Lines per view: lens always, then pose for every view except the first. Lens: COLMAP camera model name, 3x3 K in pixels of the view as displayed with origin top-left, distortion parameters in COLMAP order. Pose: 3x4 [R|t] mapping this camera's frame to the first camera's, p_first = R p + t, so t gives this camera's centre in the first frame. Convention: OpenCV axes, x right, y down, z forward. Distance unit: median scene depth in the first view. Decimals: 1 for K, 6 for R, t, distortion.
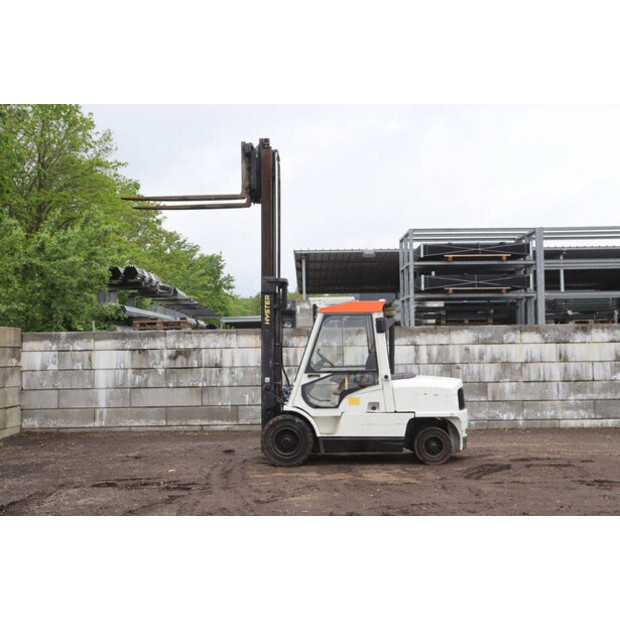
lens RADIAL K [[750.9, 0, 310.0], [0, 750.9, 310.0], [0, 0, 1]] dist [-0.045579, 0.298470]
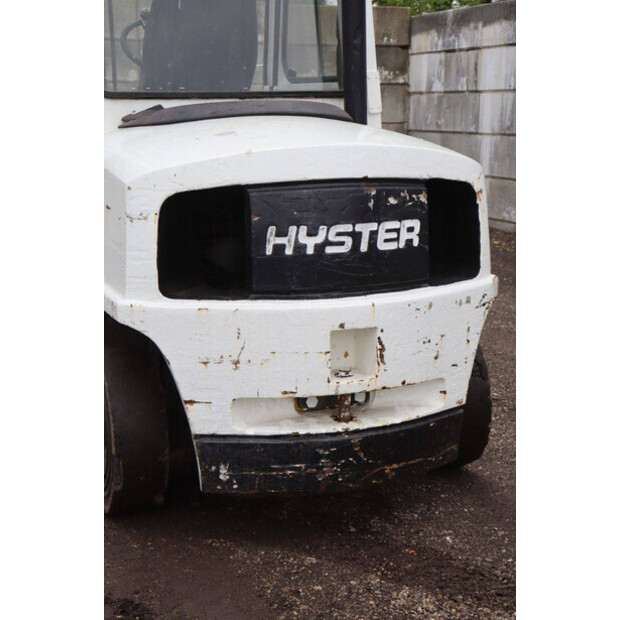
lens RADIAL K [[1121.7, 0, 310.0], [0, 1121.7, 310.0], [0, 0, 1]] dist [0.007714, 1.791415]
pose [[0.354984, 0.189002, -0.915568, 0.338095], [0.051781, 0.973872, 0.221114, 0.051054], [0.933437, -0.125901, 0.335922, 0.650681]]
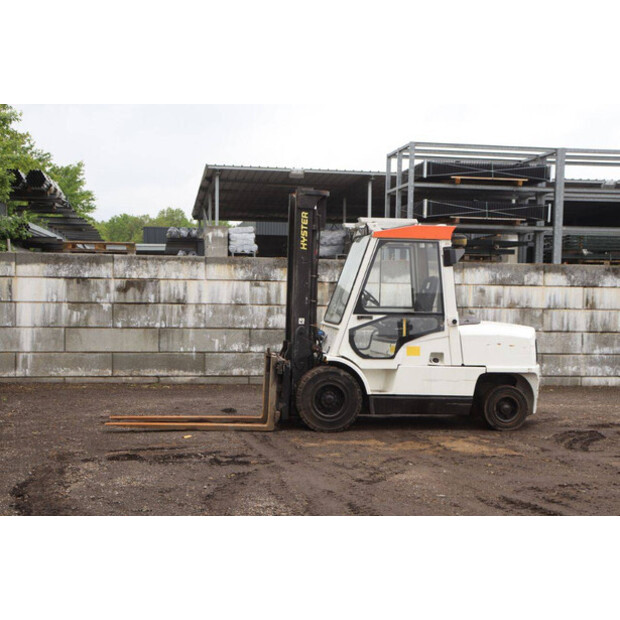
lens RADIAL K [[865.8, 0, 310.0], [0, 865.8, 310.0], [0, 0, 1]] dist [0.012765, 0.378931]
pose [[0.985547, 0.027953, 0.167080, -0.140796], [-0.040724, 0.996463, 0.073507, 0.010420], [-0.164435, -0.079248, 0.983199, 0.080767]]
